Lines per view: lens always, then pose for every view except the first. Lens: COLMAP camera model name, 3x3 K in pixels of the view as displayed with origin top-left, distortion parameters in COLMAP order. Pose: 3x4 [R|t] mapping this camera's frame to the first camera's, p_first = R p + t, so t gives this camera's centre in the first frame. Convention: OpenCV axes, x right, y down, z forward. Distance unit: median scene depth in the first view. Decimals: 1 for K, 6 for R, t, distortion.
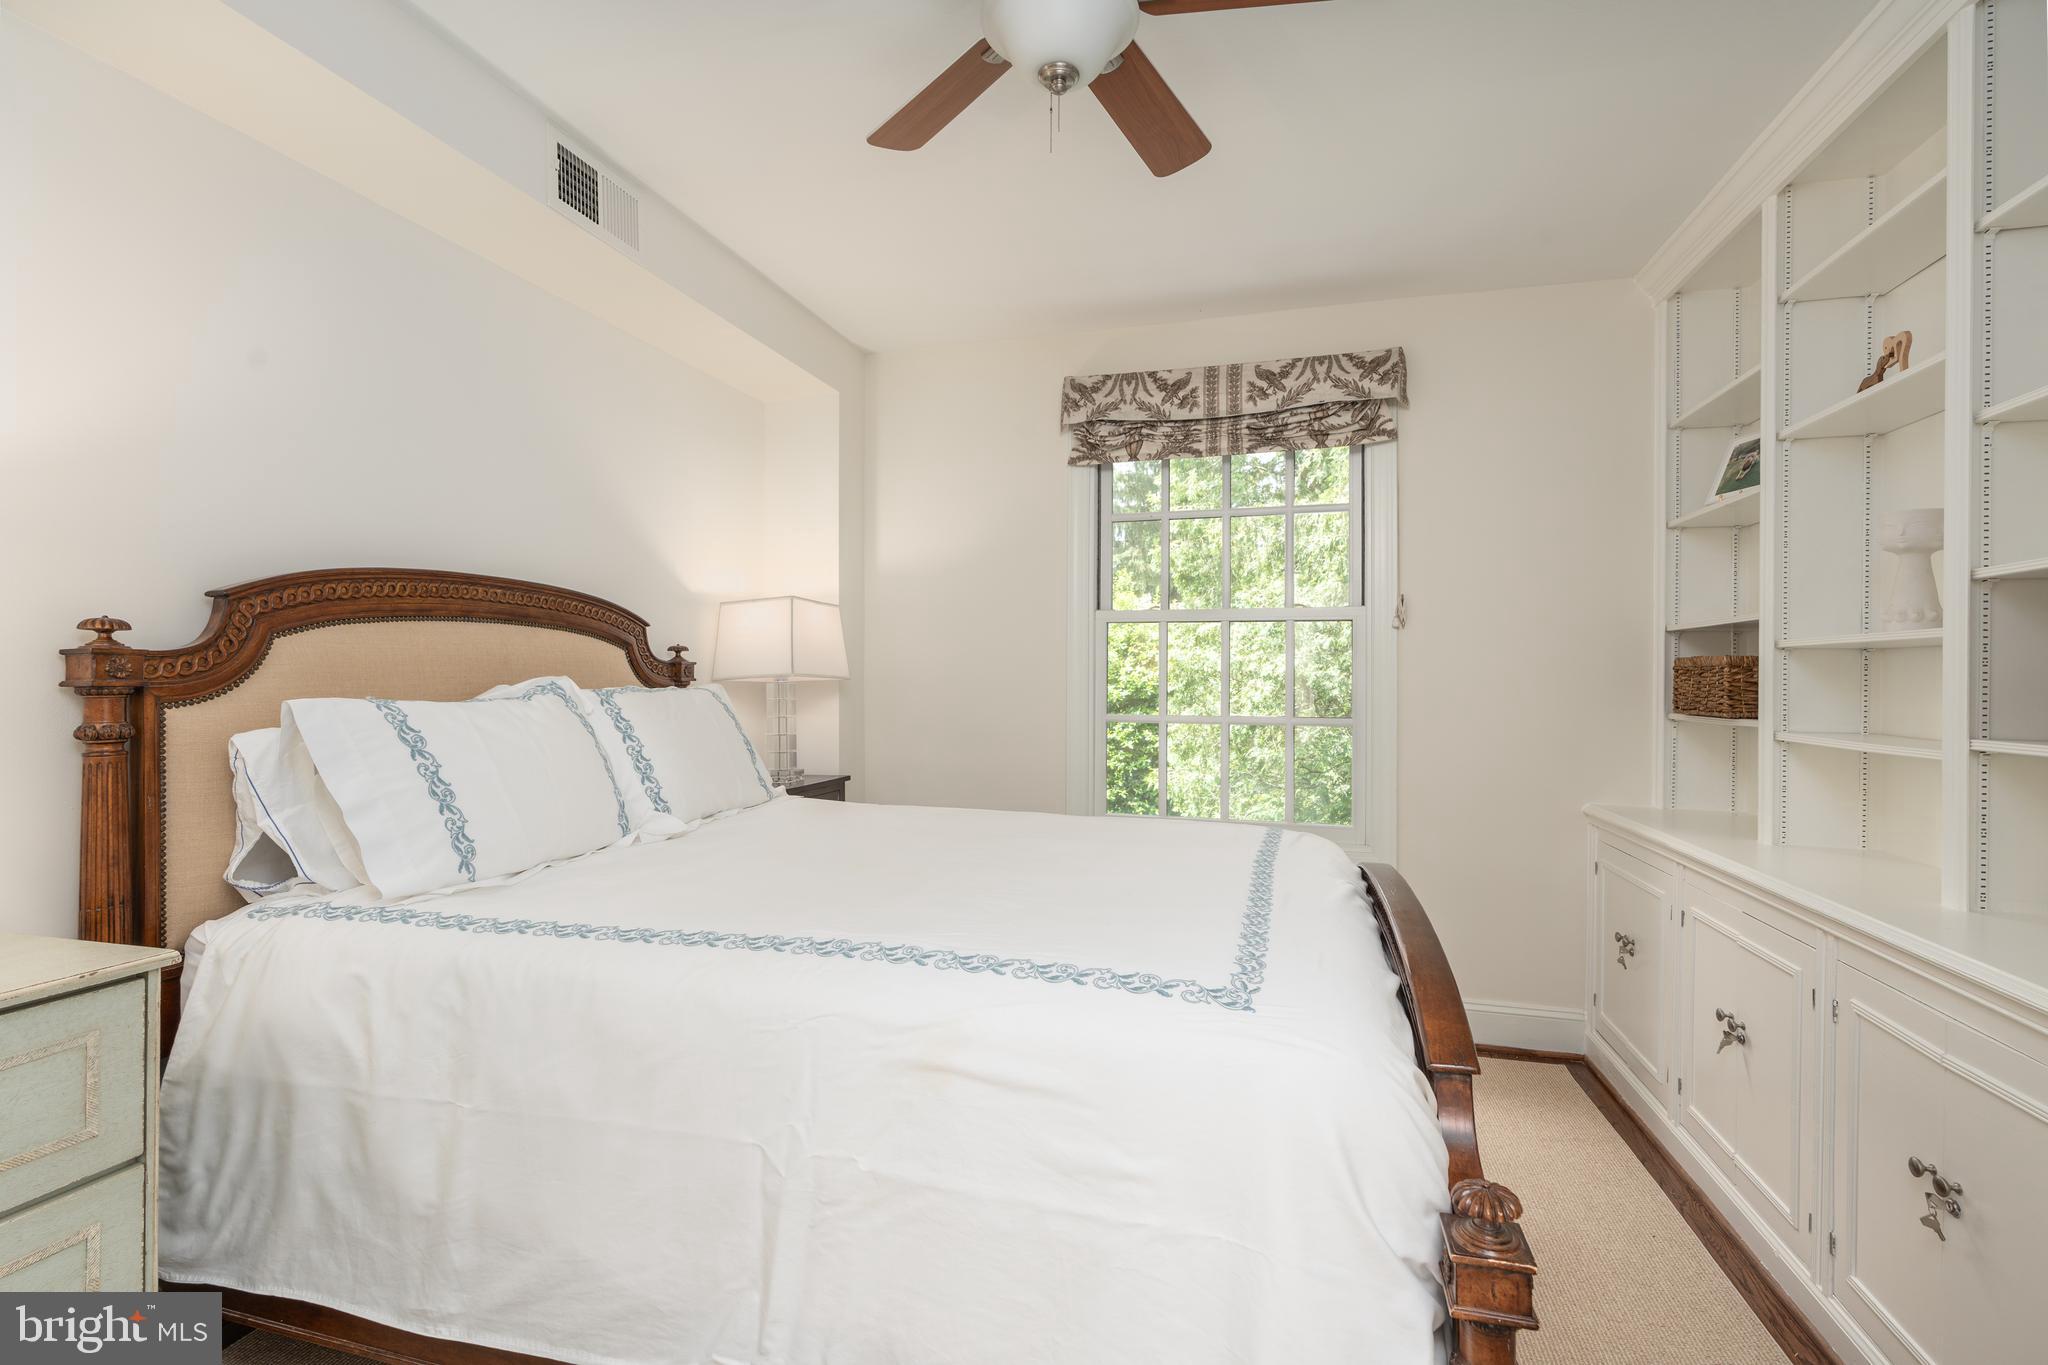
lens RADIAL K [[902.3, 0, 1030.6], [0, 902.3, 669.8], [0, 0, 1]] dist [-0.002038, 0.000546]
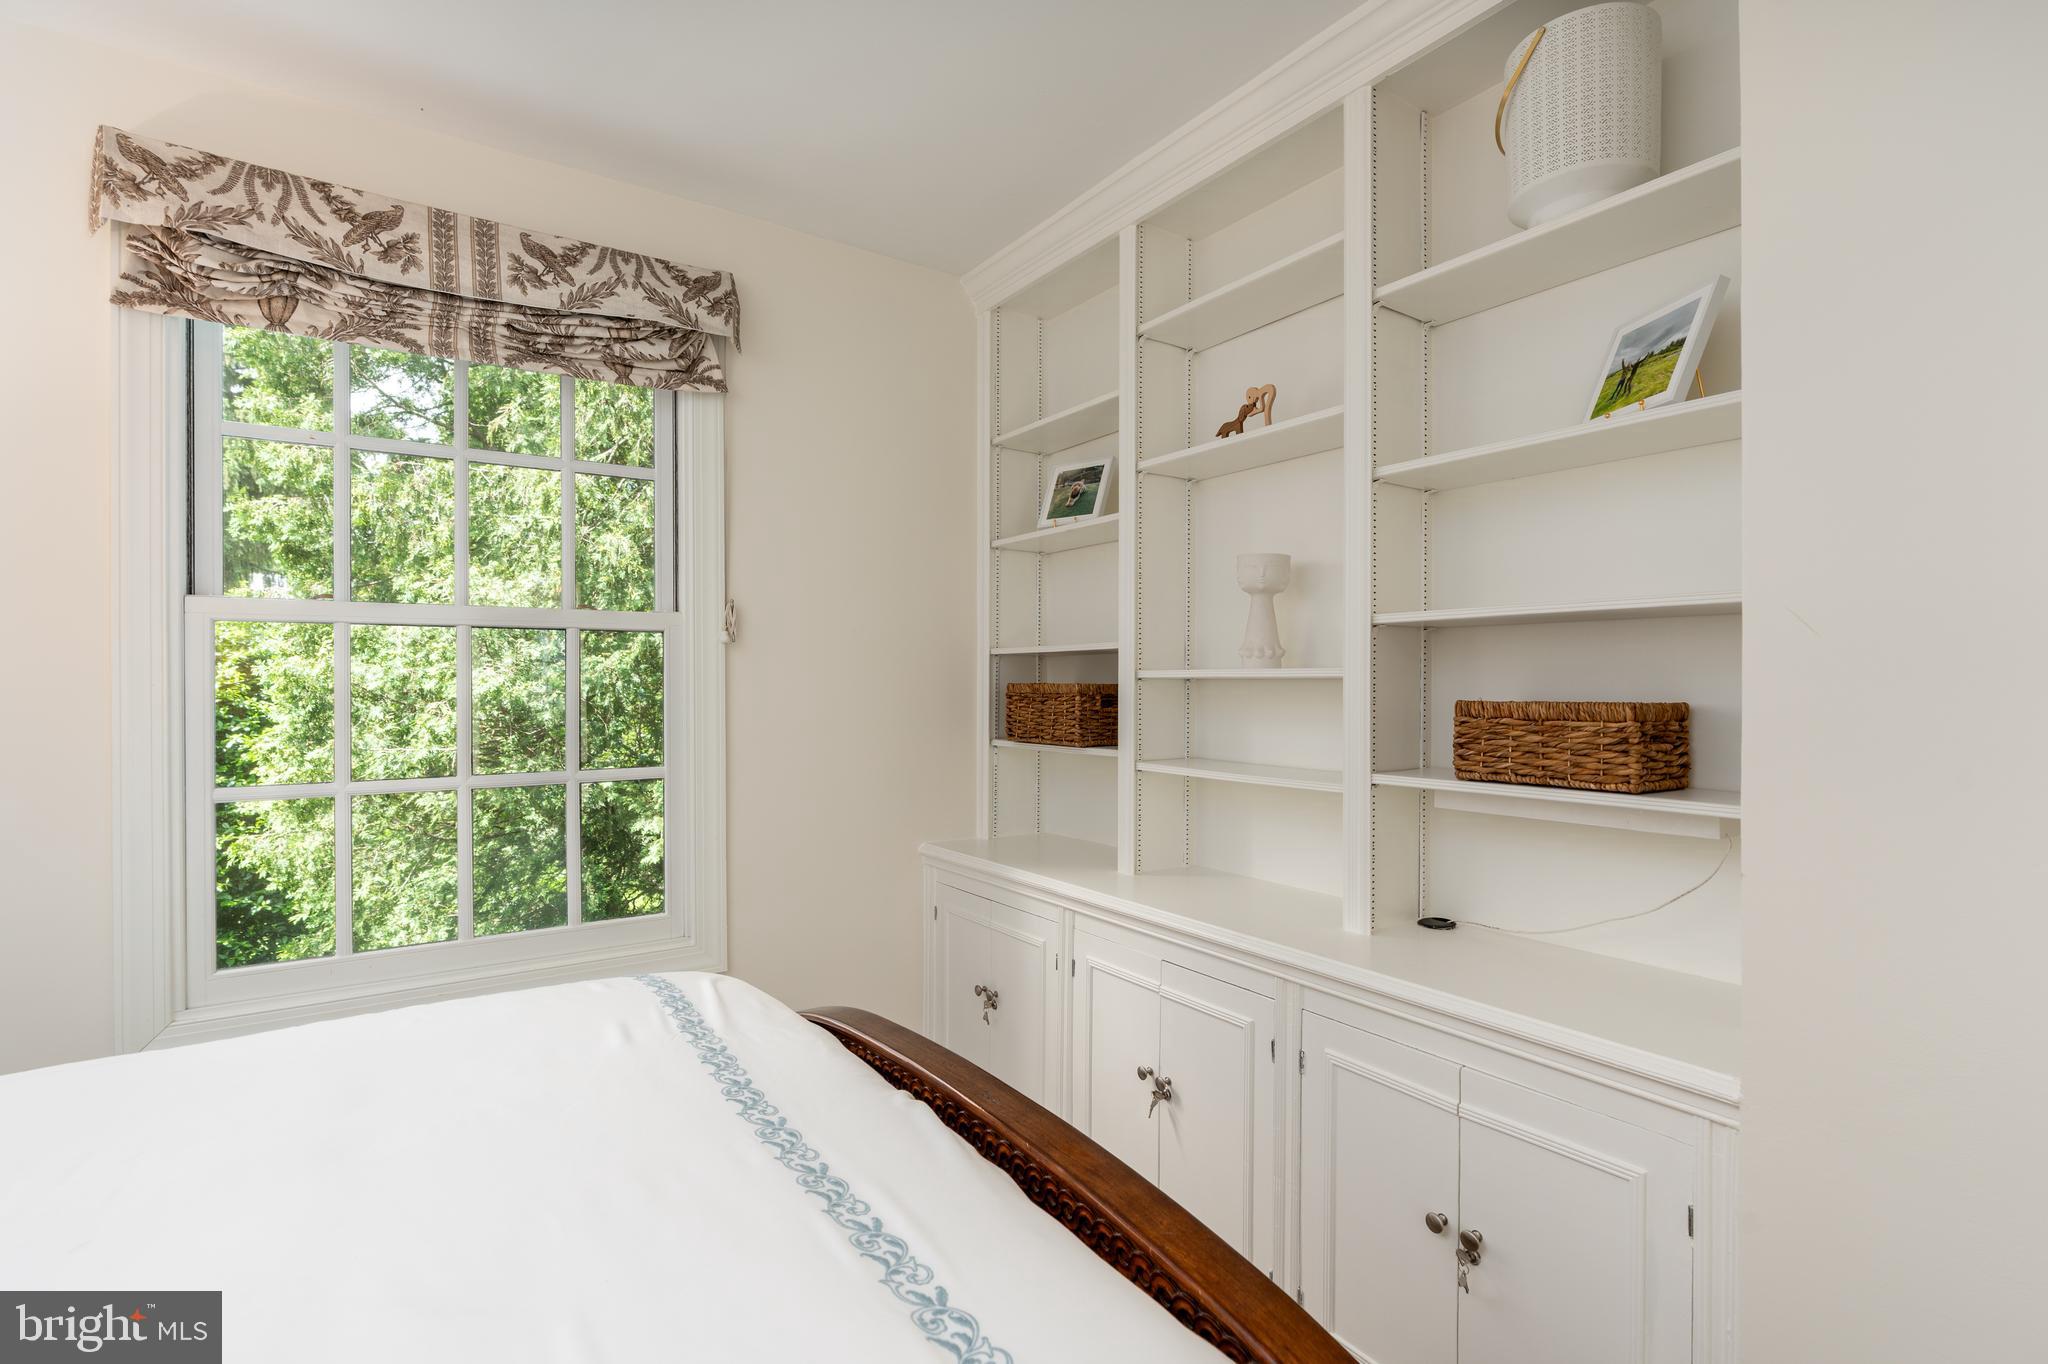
lens RADIAL K [[919.4, 0, 1007.3], [0, 919.4, 680.4], [0, 0, 1]] dist [-0.010449, 0.004723]
pose [[0.641215, -0.008739, 0.767312, -0.033586], [0.002147, 0.999952, 0.009594, -0.021780], [-0.767358, -0.004504, 0.641203, 0.309404]]
